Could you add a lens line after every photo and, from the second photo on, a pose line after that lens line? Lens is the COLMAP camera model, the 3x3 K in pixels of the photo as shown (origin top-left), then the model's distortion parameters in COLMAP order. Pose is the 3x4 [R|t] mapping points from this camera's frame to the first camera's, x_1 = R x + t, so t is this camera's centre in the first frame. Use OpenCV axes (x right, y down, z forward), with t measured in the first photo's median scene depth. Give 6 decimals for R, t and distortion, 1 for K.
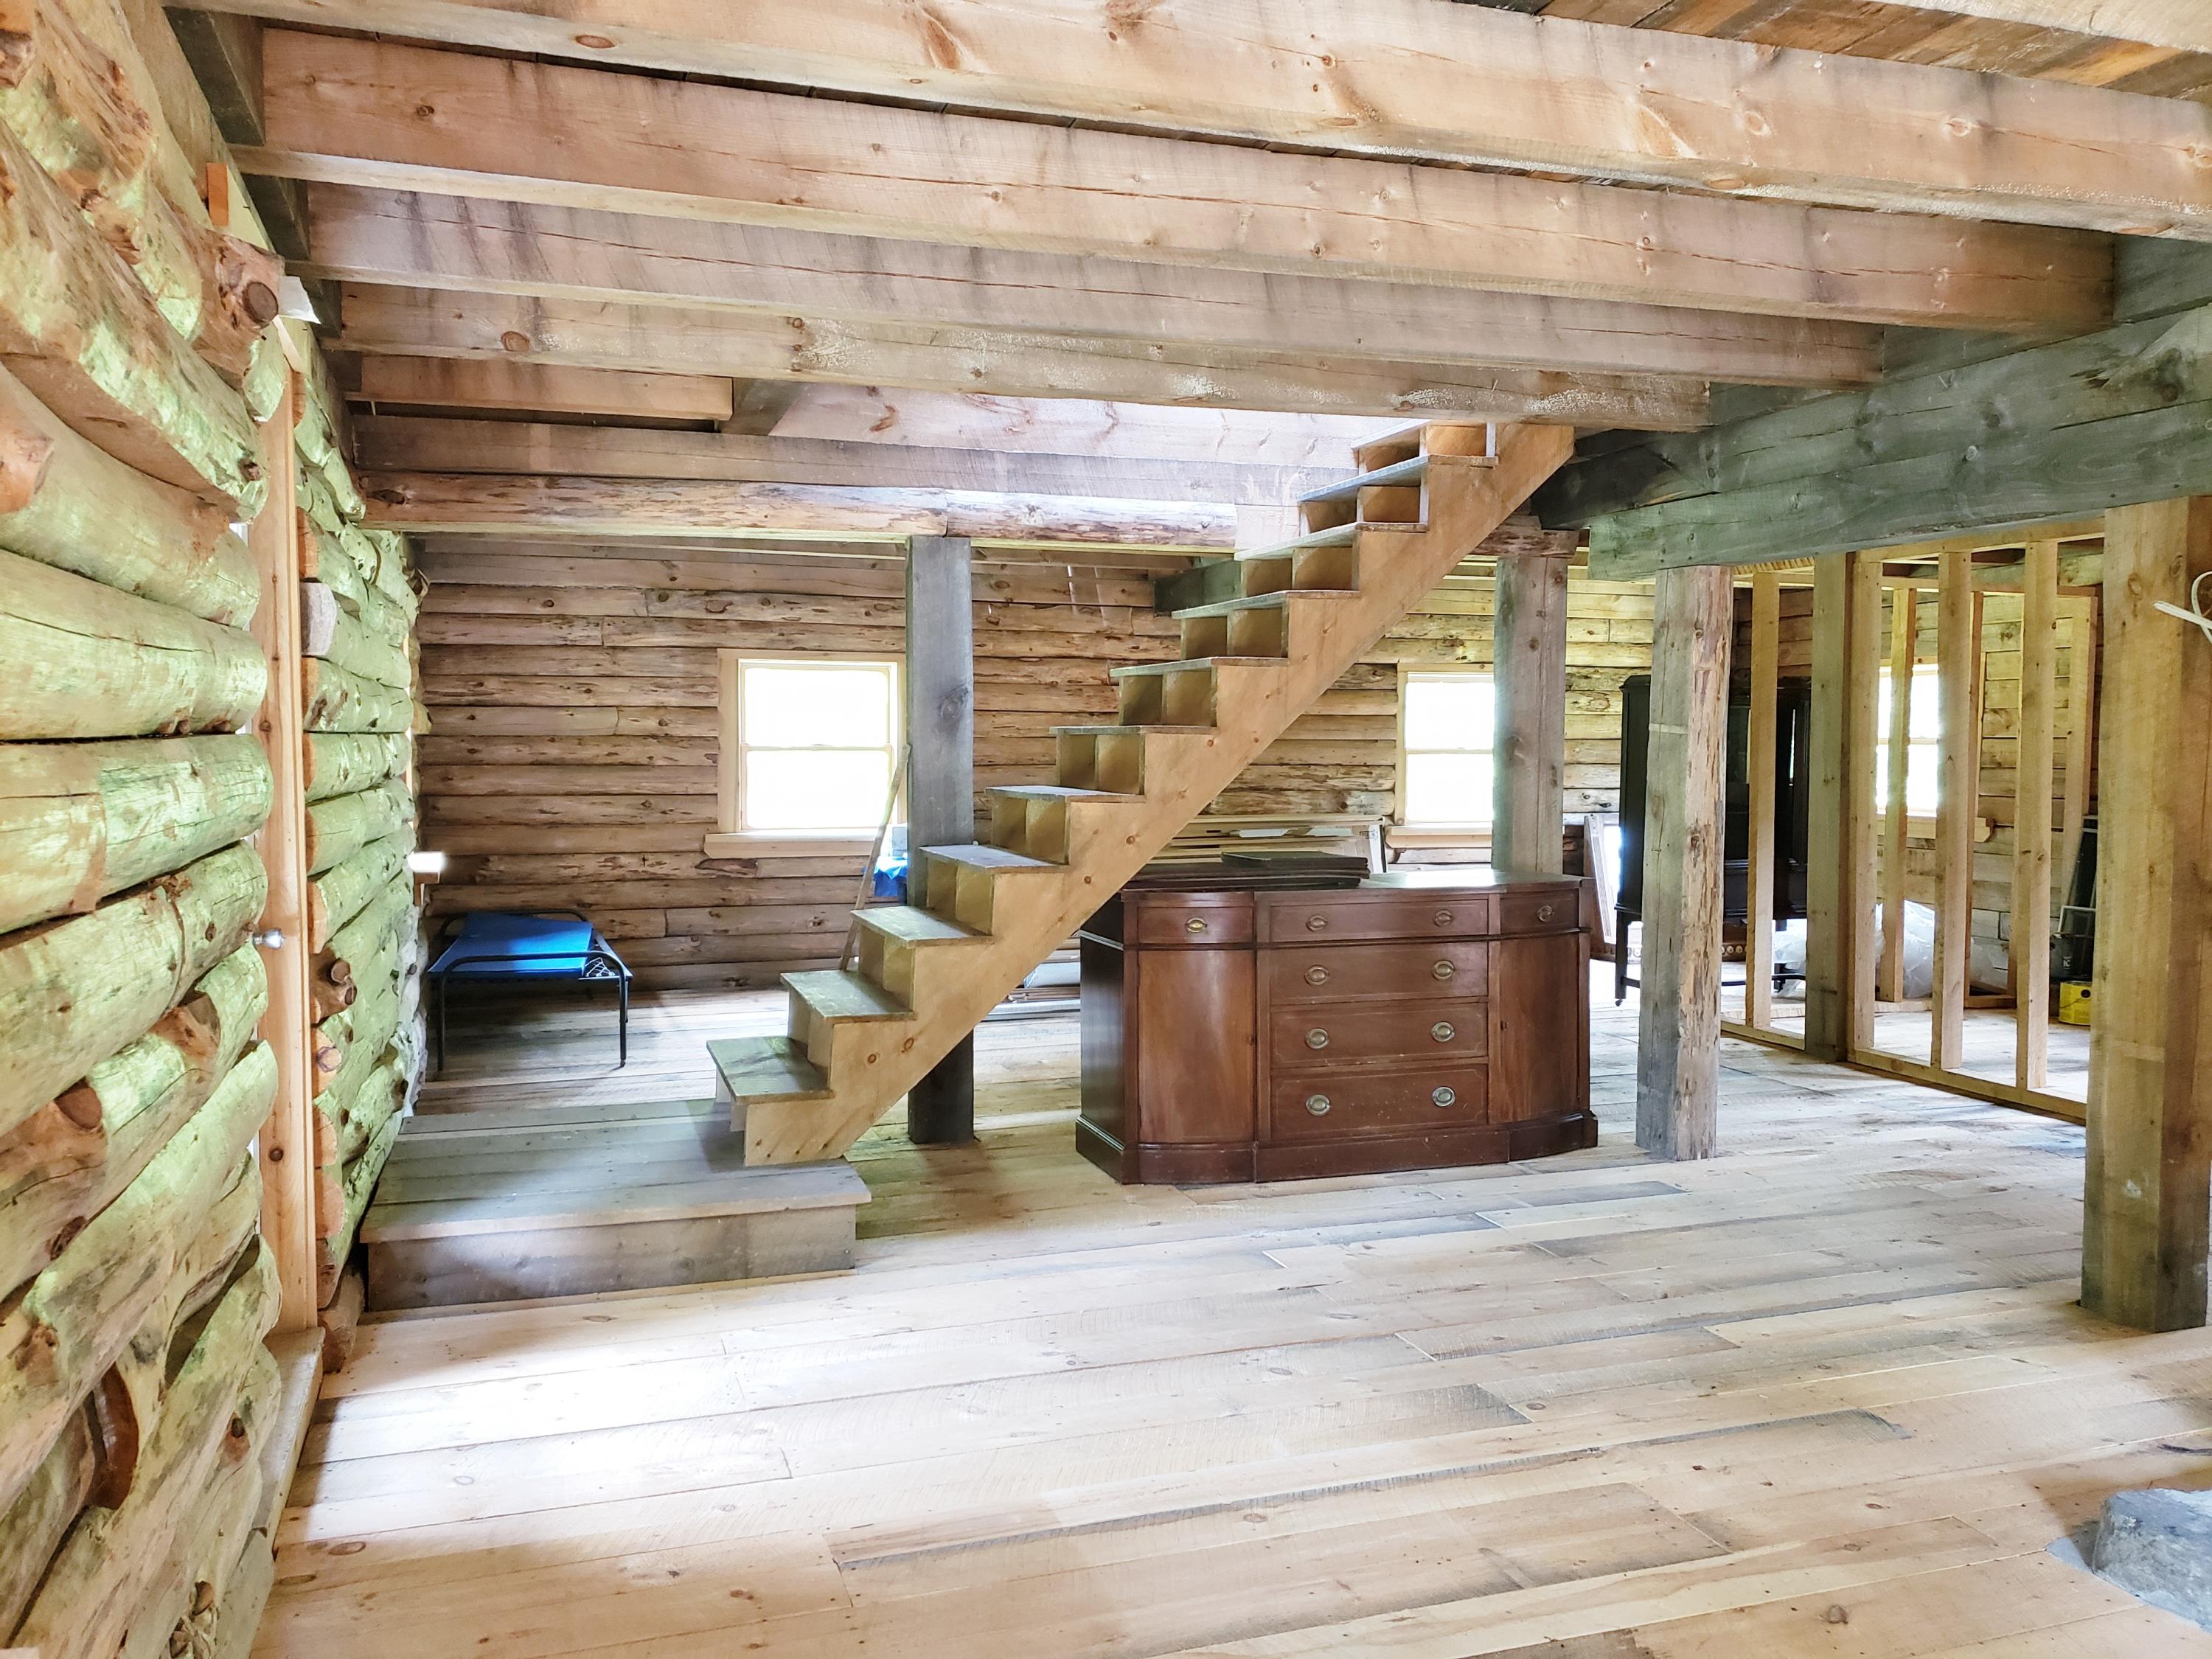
lens RADIAL K [[1773.4, 0, 1015.5], [0, 1773.4, 801.6], [0, 0, 1]] dist [0.053186, -0.027283]
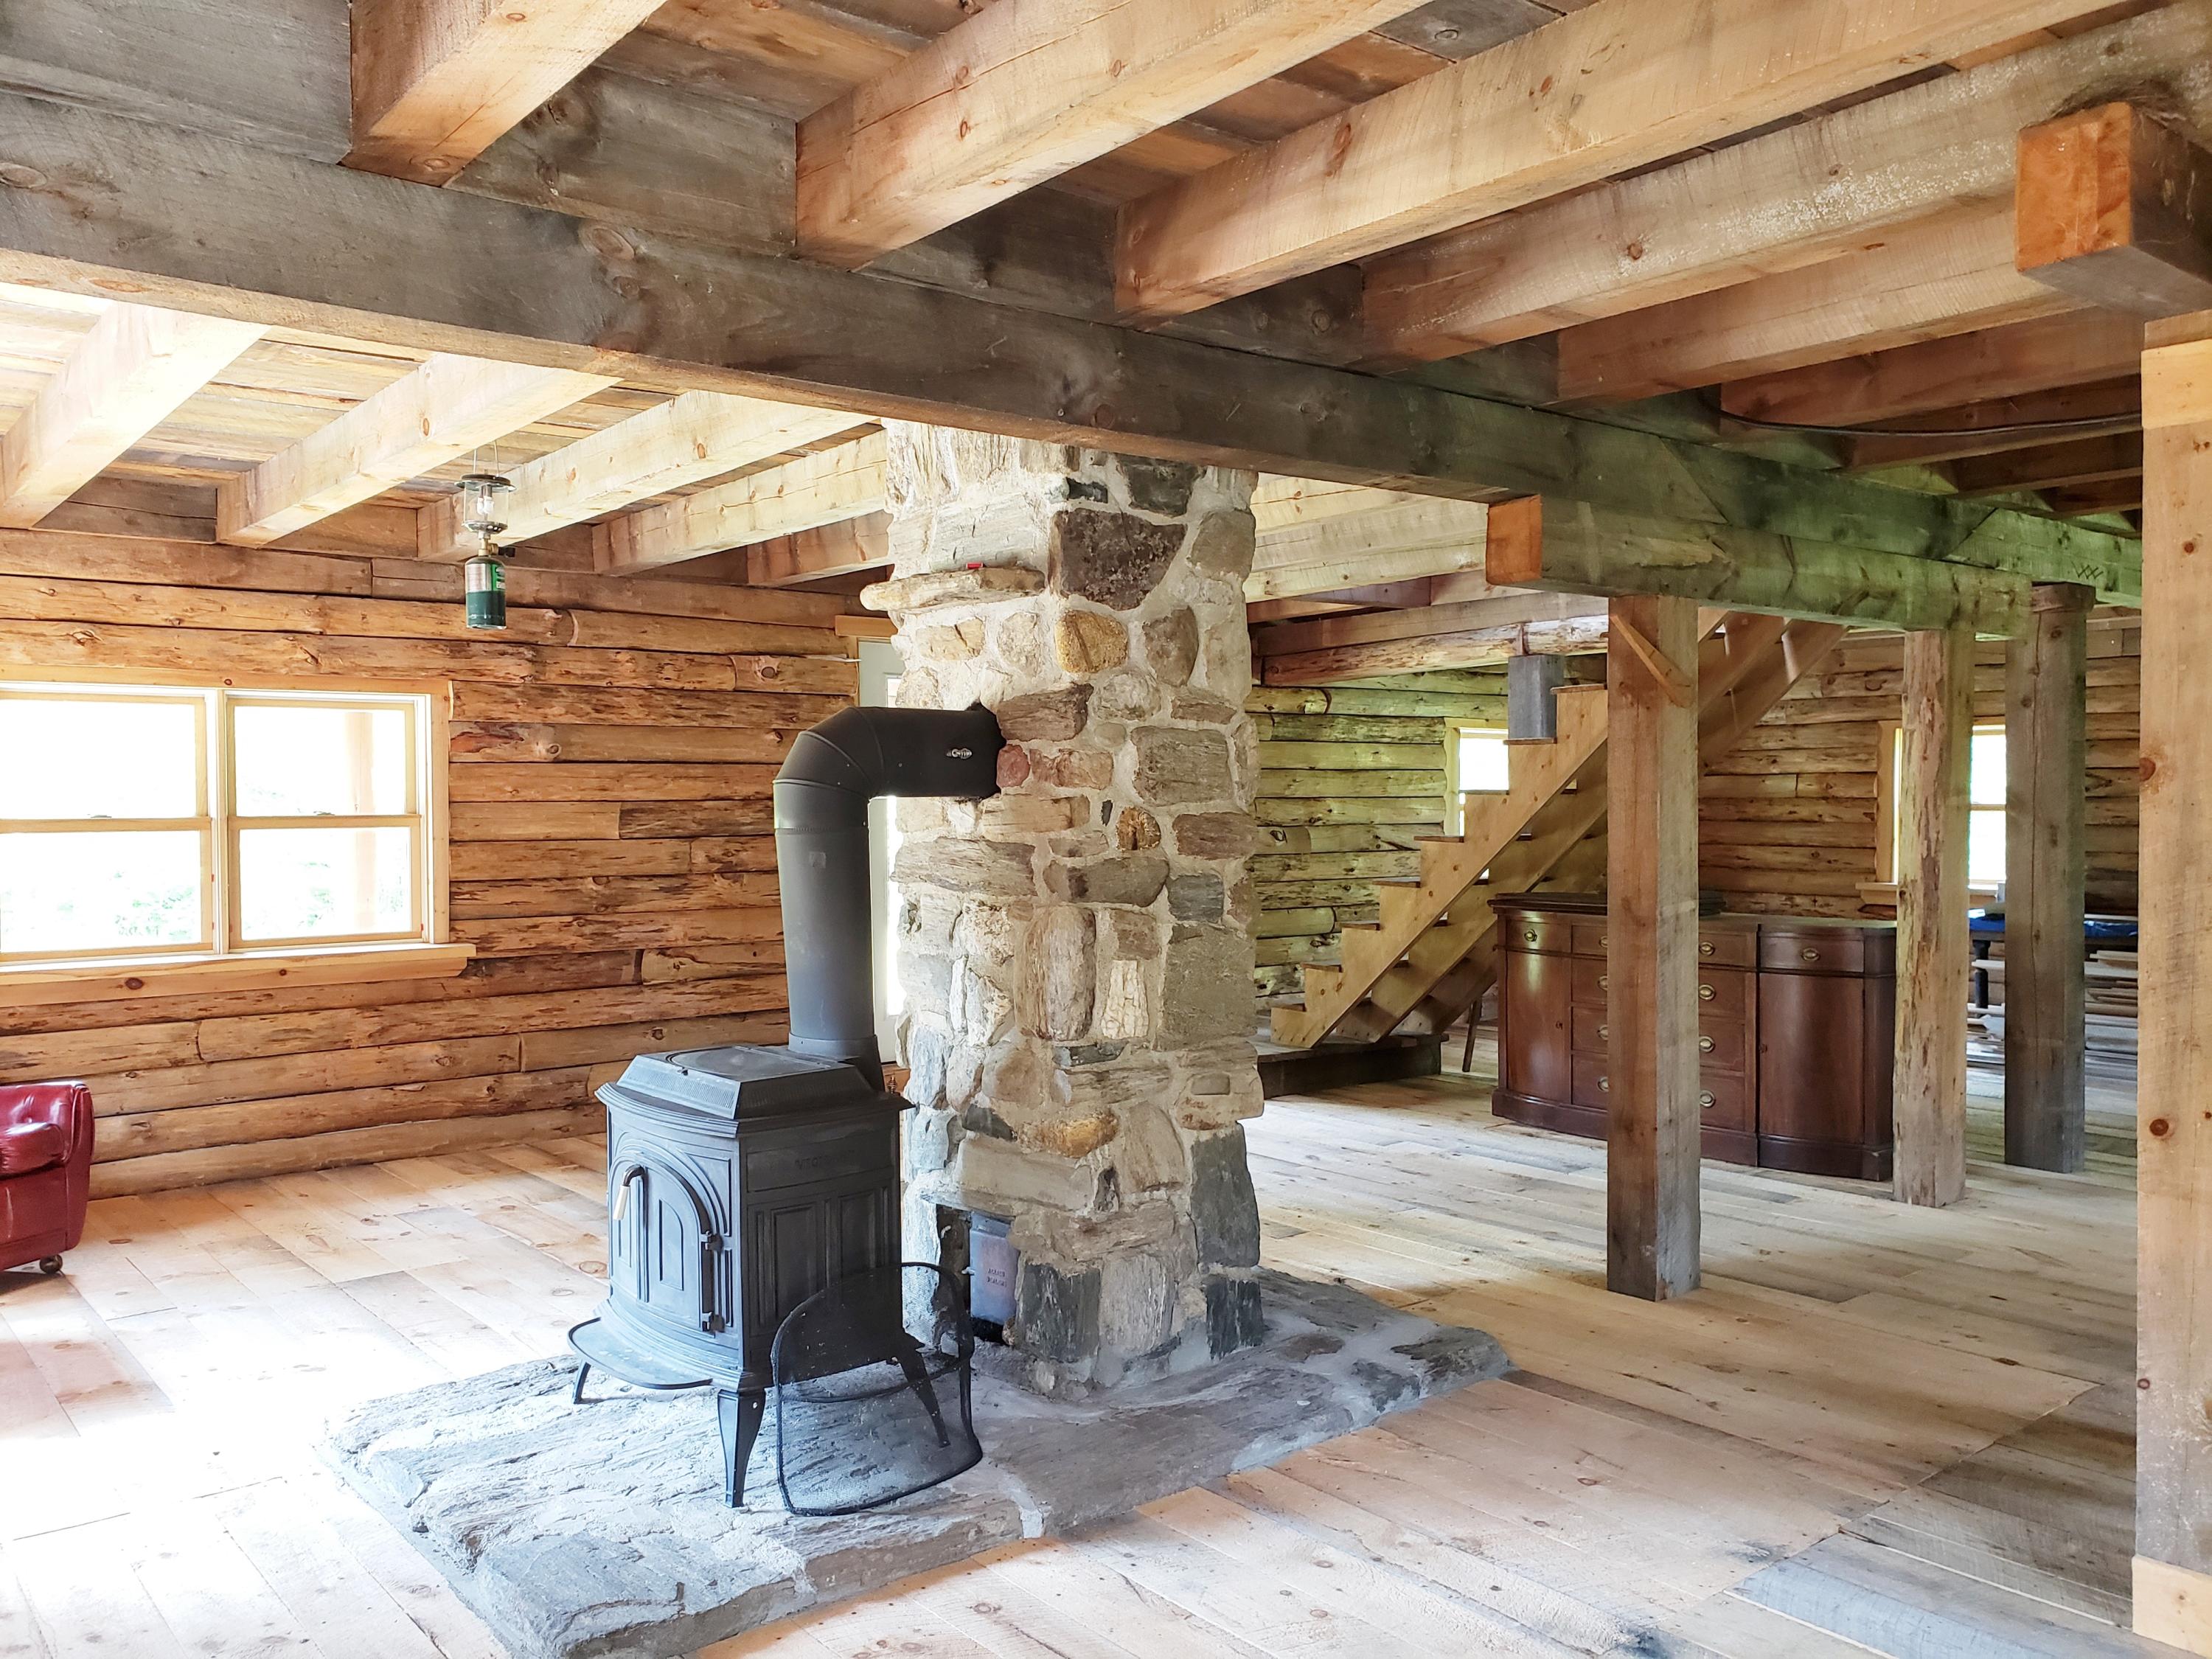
lens RADIAL K [[1773.4, 0, 1086.6], [0, 1773.4, 838.8], [0, 0, 1]] dist [0.053186, -0.027283]
pose [[0.348094, 0.017588, -0.937295, 0.754407], [-0.031623, 0.999475, 0.007011, -0.001843], [0.936926, 0.027200, 0.348467, 0.117307]]
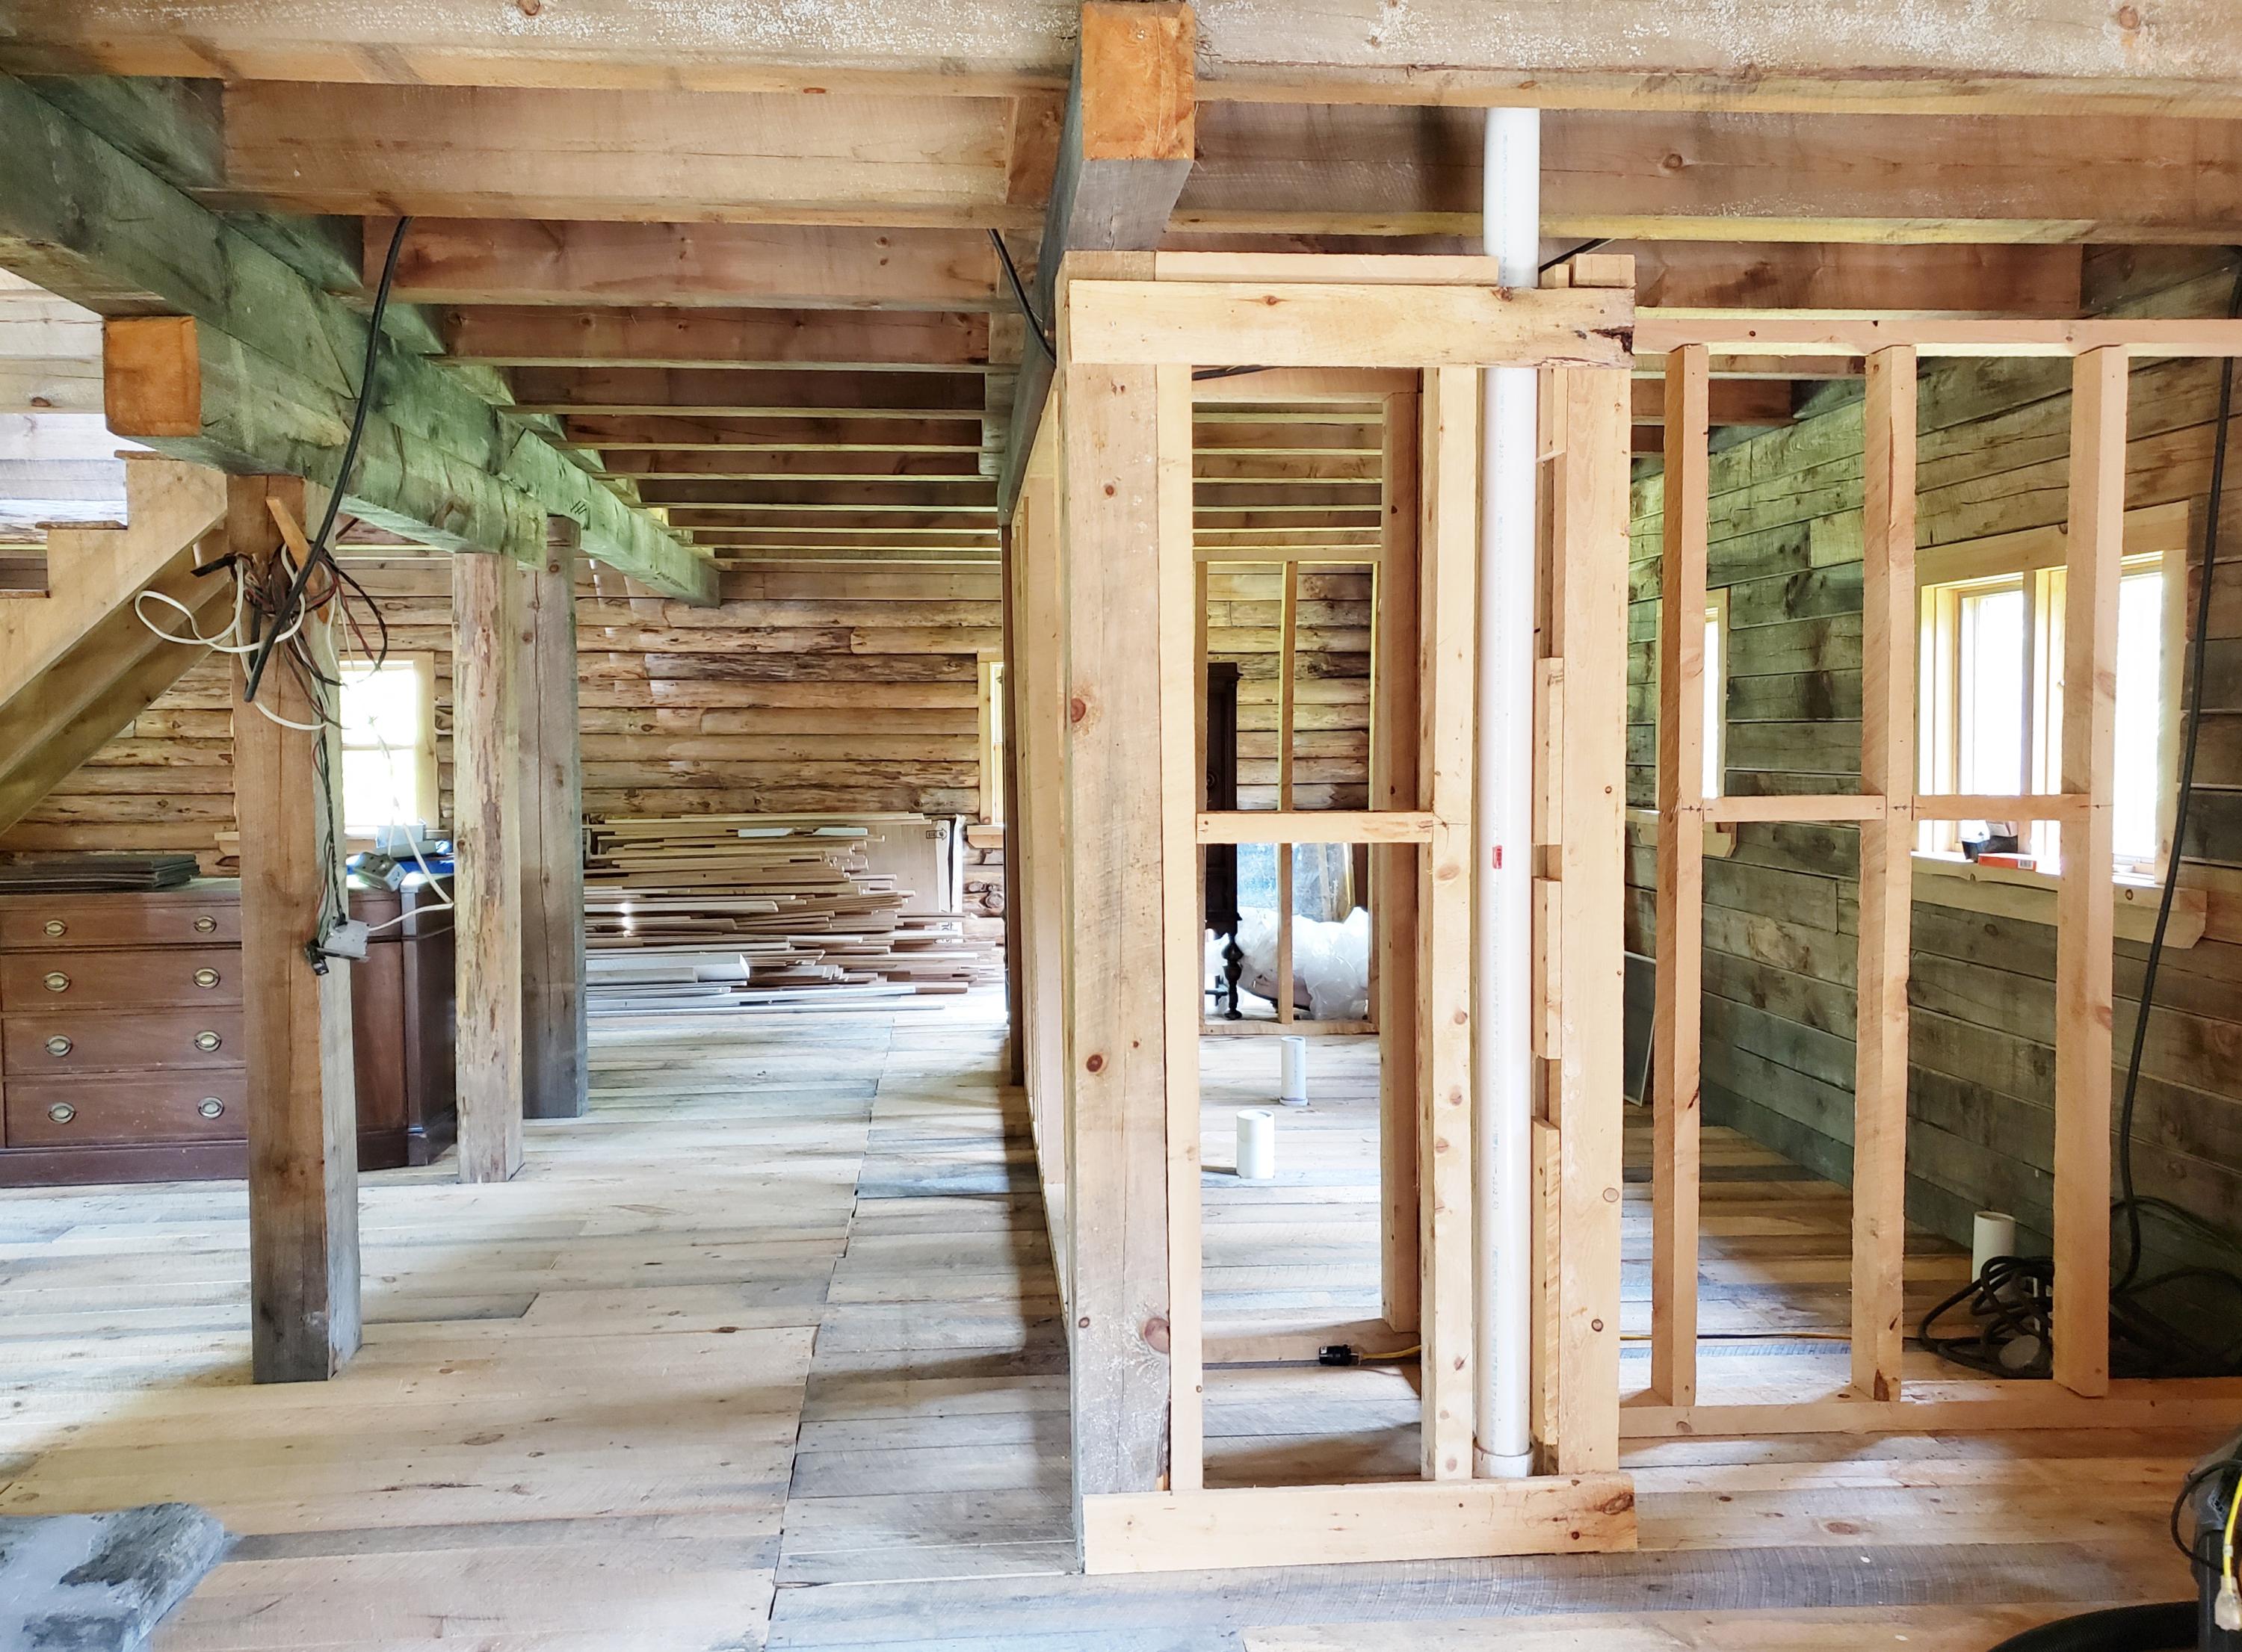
lens RADIAL K [[1797.3, 0, 1121.6], [0, 1797.3, 823.4], [0, 0, 1]] dist [0.053186, -0.027283]
pose [[0.970163, 0.002010, -0.242446, 0.599870], [0.002093, 0.999859, 0.016664, -0.003135], [0.242445, -0.016675, 0.970022, 0.098378]]
